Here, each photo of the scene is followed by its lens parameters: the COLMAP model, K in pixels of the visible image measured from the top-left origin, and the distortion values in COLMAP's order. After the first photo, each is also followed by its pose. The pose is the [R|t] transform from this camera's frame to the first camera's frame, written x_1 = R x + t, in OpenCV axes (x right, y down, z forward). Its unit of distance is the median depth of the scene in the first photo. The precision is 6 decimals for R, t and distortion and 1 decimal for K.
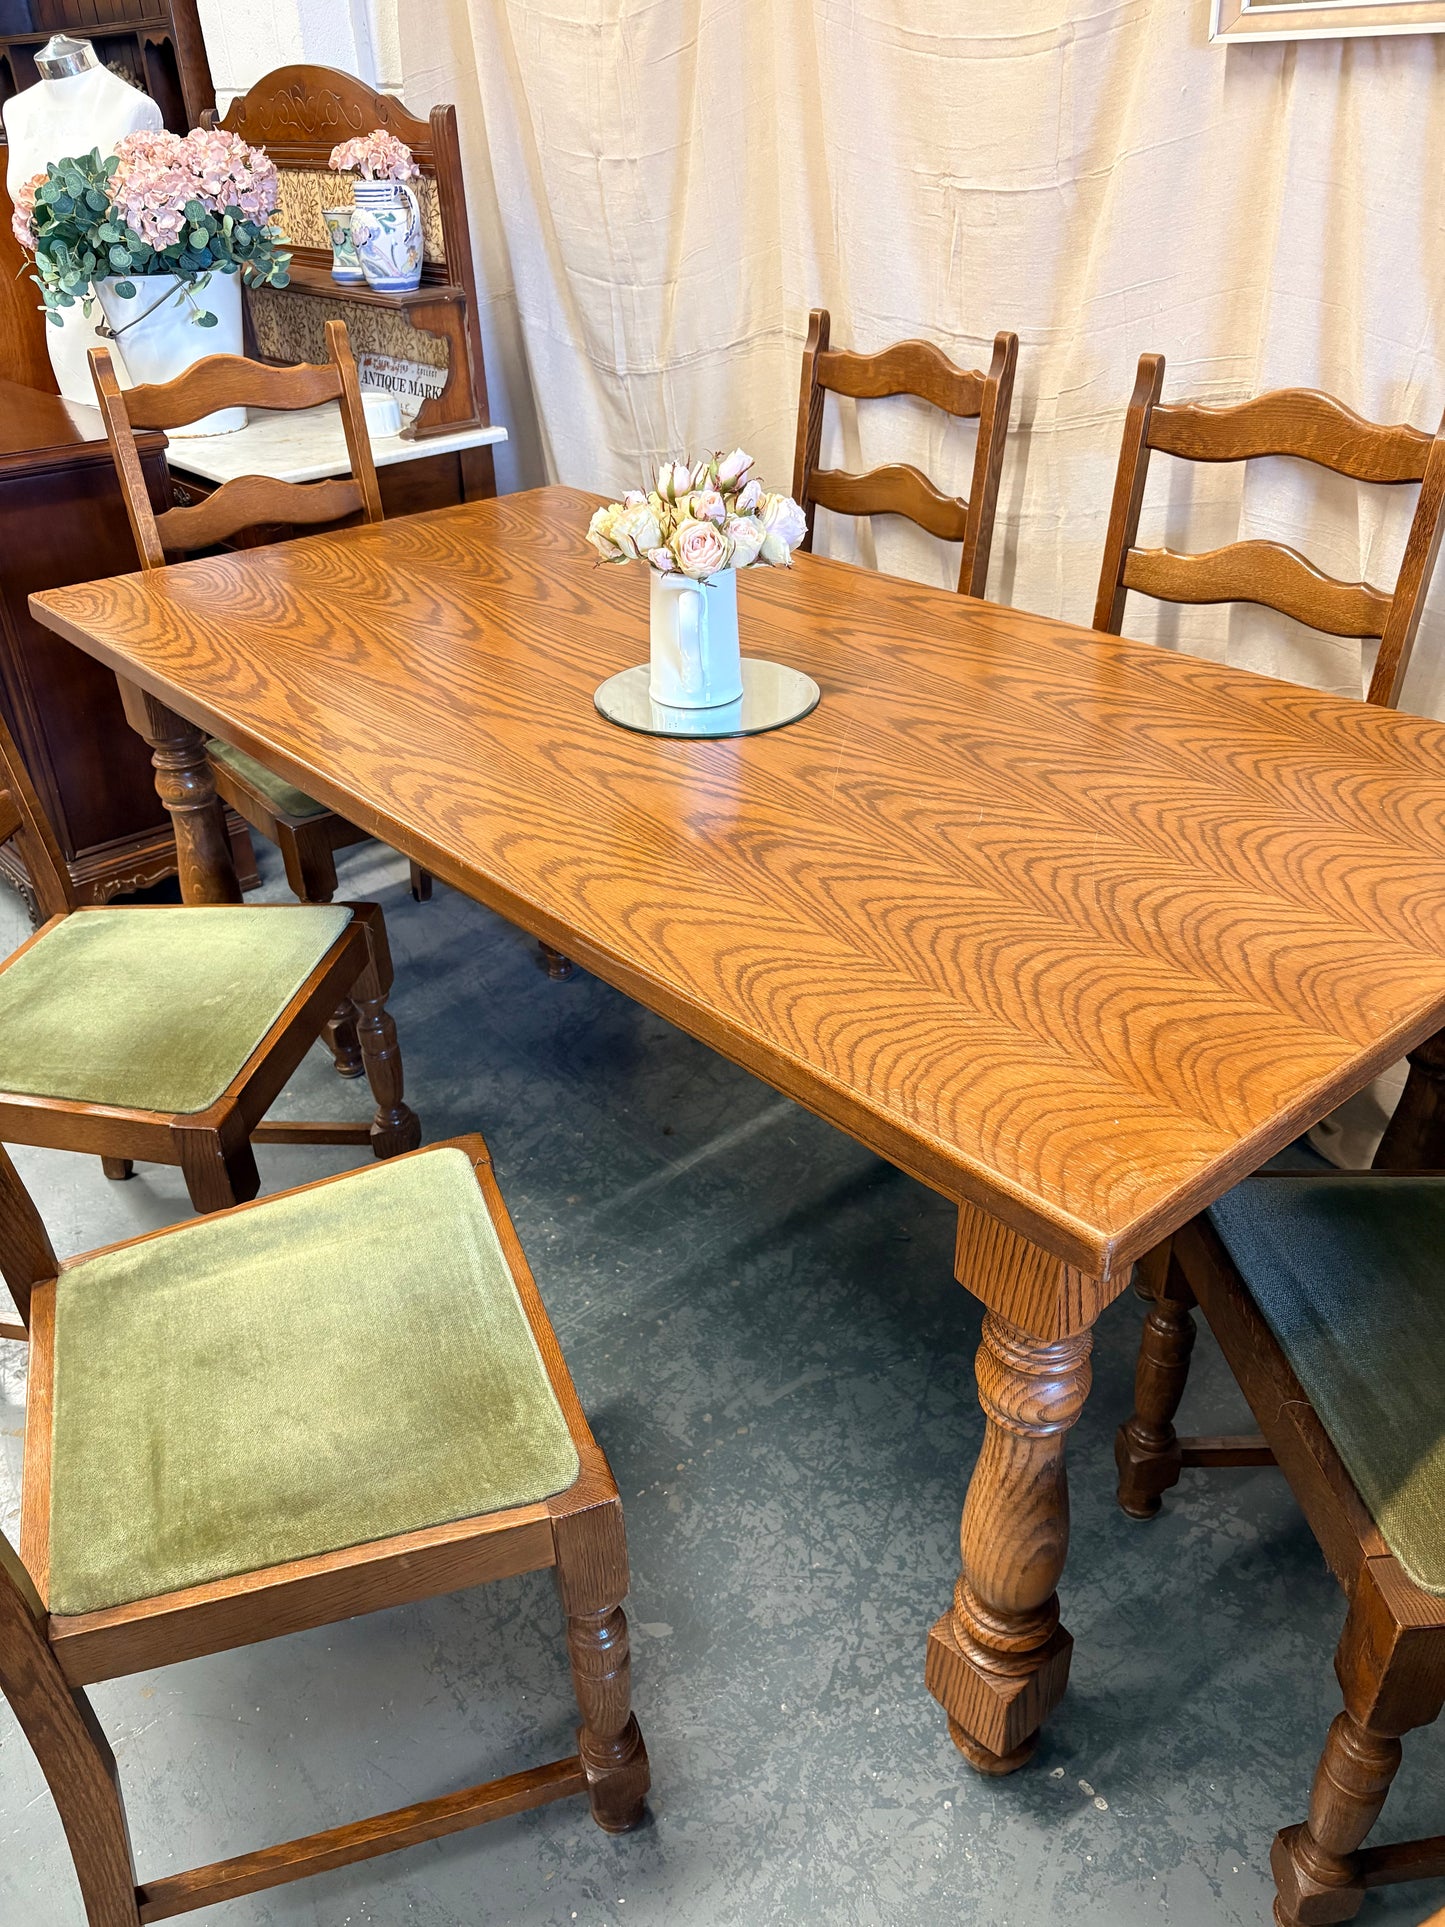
lens RADIAL K [[1465.7, 0, 729.1], [0, 1465.7, 959.4], [0, 0, 1]] dist [0.032661, -0.043124]
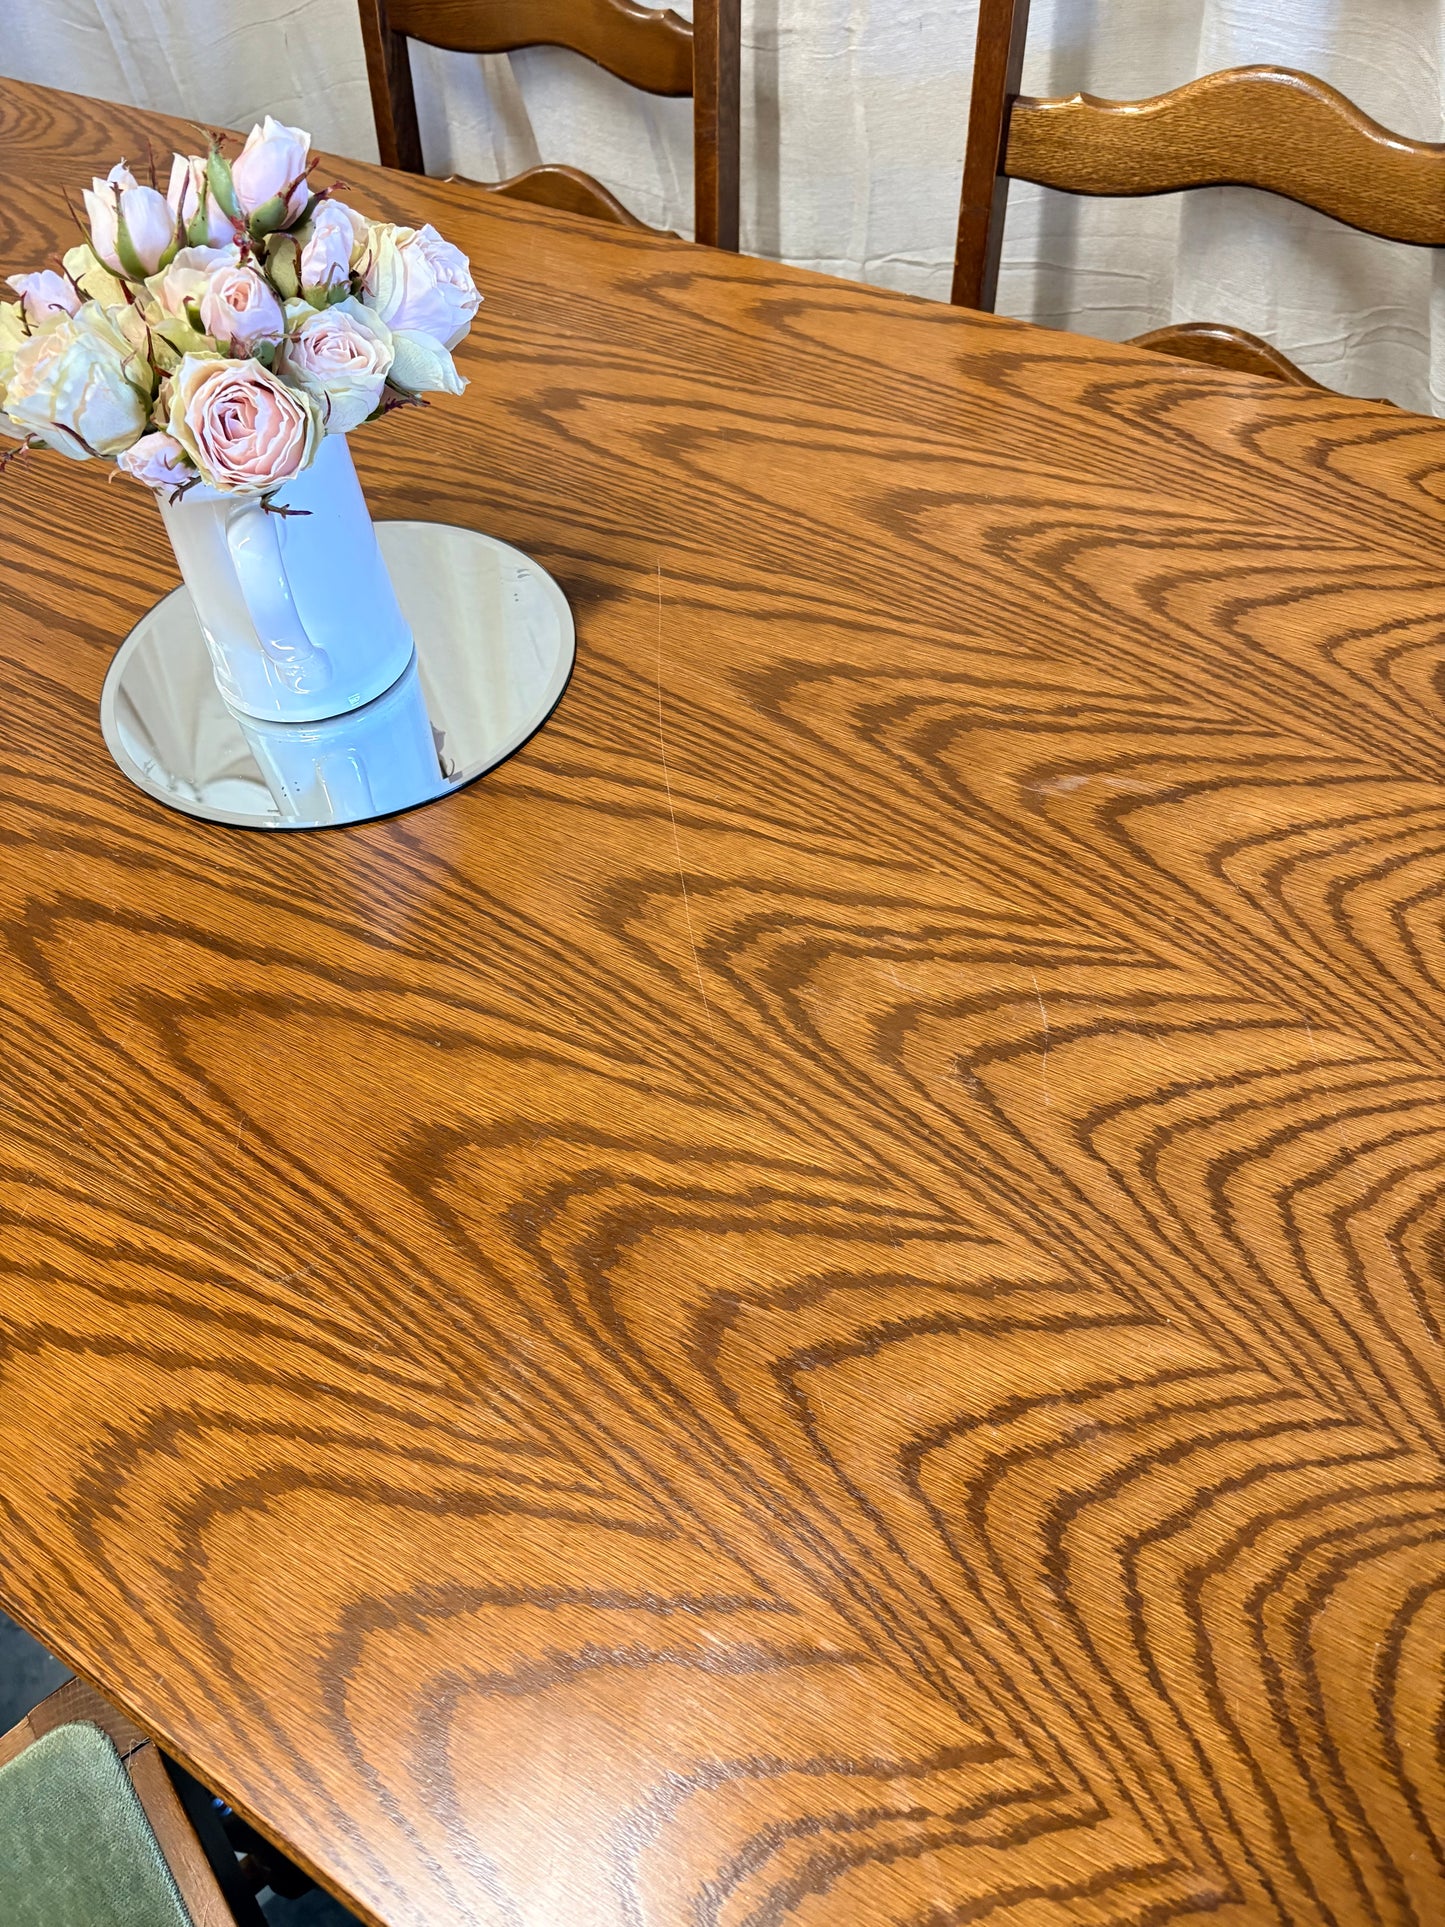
lens RADIAL K [[1465.7, 0, 713.9], [0, 1465.7, 956.6], [0, 0, 1]] dist [0.032661, -0.043124]
pose [[0.961052, -0.236686, 0.142683, 0.010356], [0.175660, 0.921720, 0.345798, -0.224925], [-0.213360, -0.307266, 0.927397, 0.475543]]
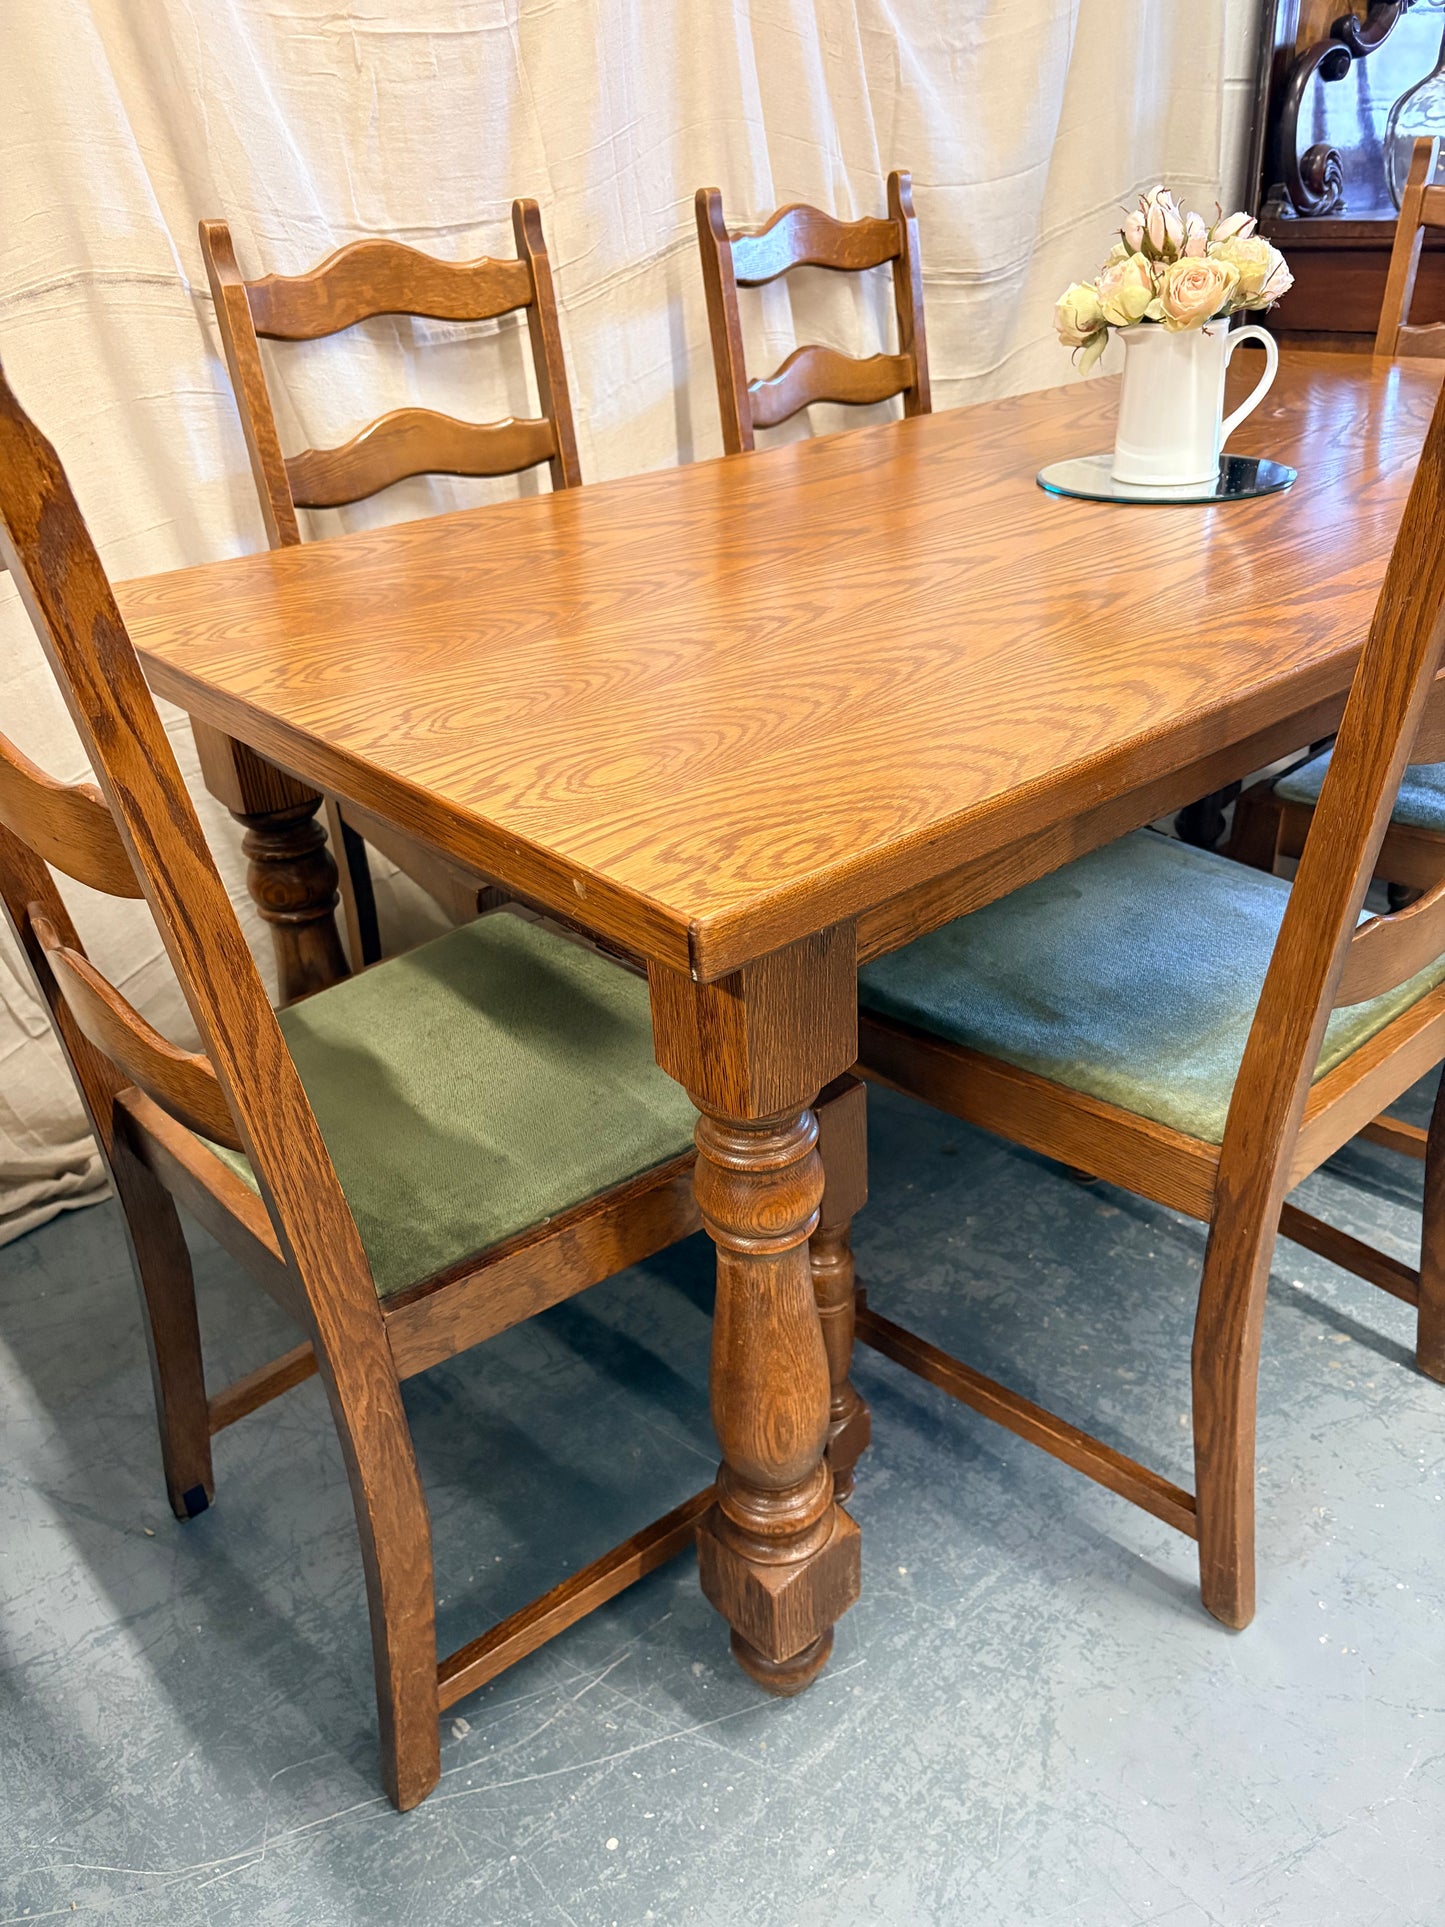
lens RADIAL K [[1465.7, 0, 716.1], [0, 1465.7, 957.8], [0, 0, 1]] dist [0.032661, -0.043124]
pose [[0.016742, -0.456080, 0.889781, -0.916464], [0.554445, 0.744787, 0.371327, -0.428232], [-0.832052, 0.487118, 0.265341, 1.080562]]
